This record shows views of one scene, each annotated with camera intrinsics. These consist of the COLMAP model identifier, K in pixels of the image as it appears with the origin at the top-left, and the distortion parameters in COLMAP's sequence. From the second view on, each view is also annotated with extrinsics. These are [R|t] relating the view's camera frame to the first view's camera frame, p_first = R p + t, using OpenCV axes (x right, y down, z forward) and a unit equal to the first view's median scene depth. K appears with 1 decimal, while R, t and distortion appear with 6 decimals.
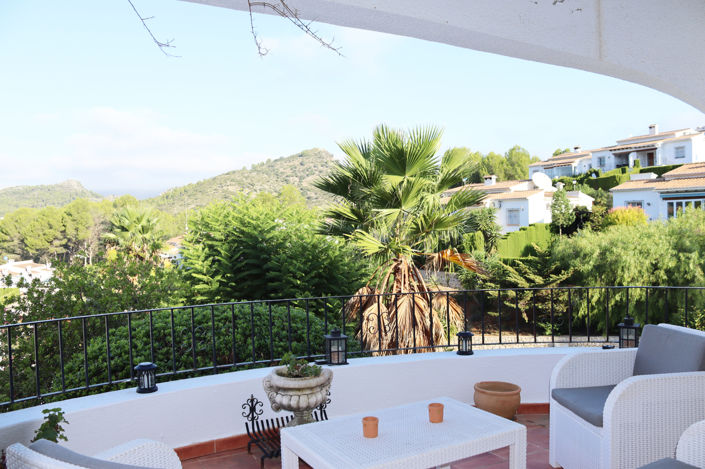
lens RADIAL K [[584.1, 0, 352.5], [0, 584.1, 234.5], [0, 0, 1]] dist [-0.169451, 0.139429]
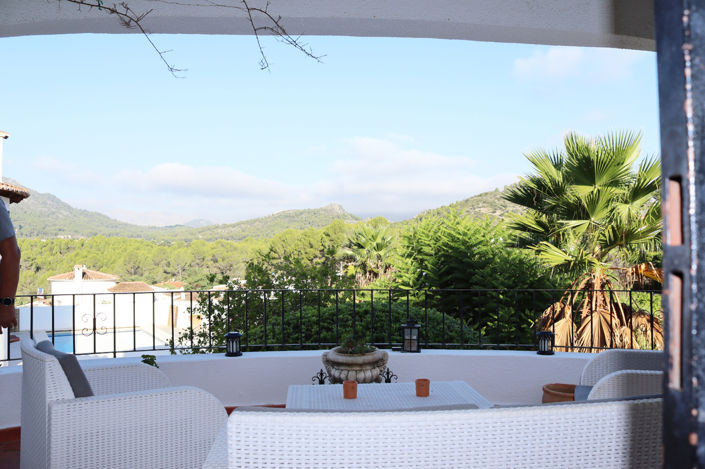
lens RADIAL K [[584.1, 0, 352.5], [0, 584.1, 234.5], [0, 0, 1]] dist [-0.169451, 0.139429]
pose [[0.911735, 0.001691, -0.410776, 0.106489], [-0.016812, 0.999307, -0.033200, 0.015874], [0.410435, 0.037175, 0.911132, -0.005890]]
